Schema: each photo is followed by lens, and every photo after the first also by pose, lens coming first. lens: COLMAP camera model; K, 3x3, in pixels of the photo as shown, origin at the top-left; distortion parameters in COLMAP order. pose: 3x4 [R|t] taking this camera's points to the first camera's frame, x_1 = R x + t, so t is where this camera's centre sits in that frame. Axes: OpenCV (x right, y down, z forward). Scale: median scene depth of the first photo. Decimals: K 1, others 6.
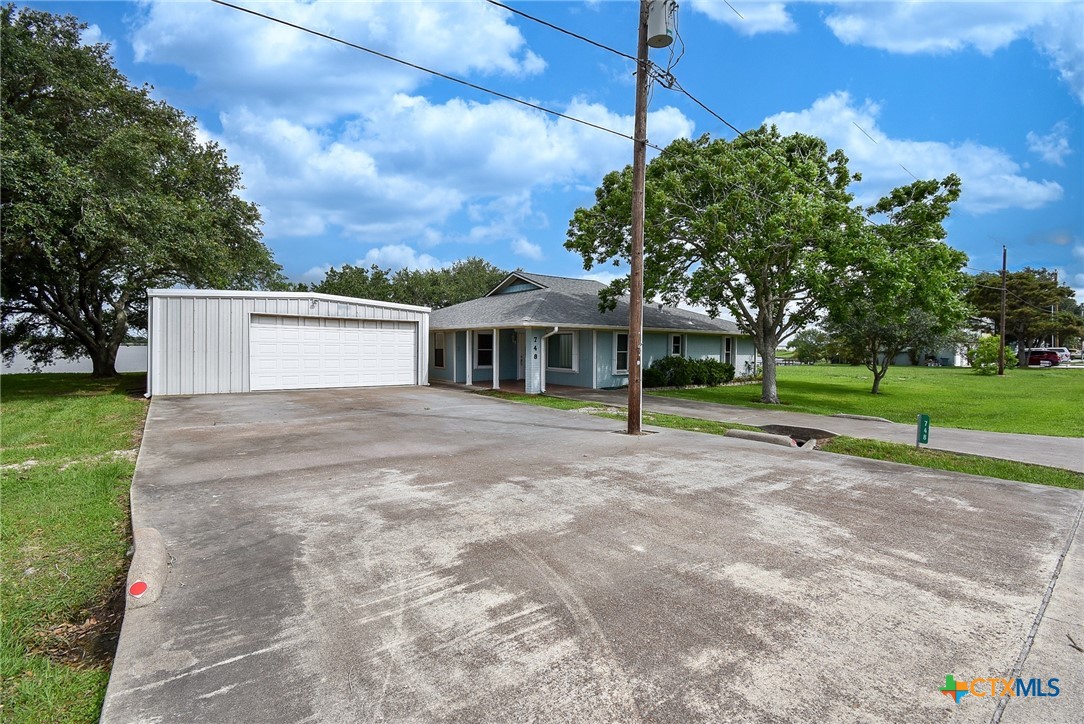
lens RADIAL K [[480.6, 0, 543.7], [0, 480.6, 361.7], [0, 0, 1]] dist [0.004055, -0.014184]
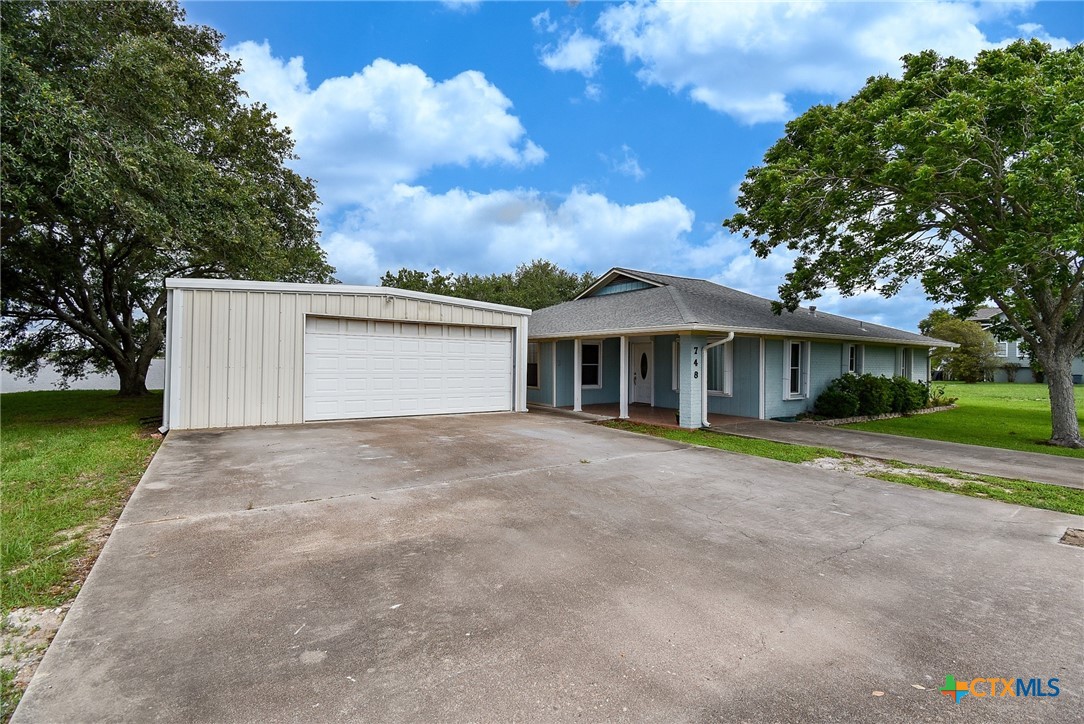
lens RADIAL K [[480.6, 0, 544.3], [0, 480.6, 362.4], [0, 0, 1]] dist [0.004055, -0.014184]
pose [[0.997679, 0.001402, -0.068085, -0.164813], [-0.003236, 0.999635, -0.026838, -0.007849], [0.068022, 0.026996, 0.997318, 0.247778]]
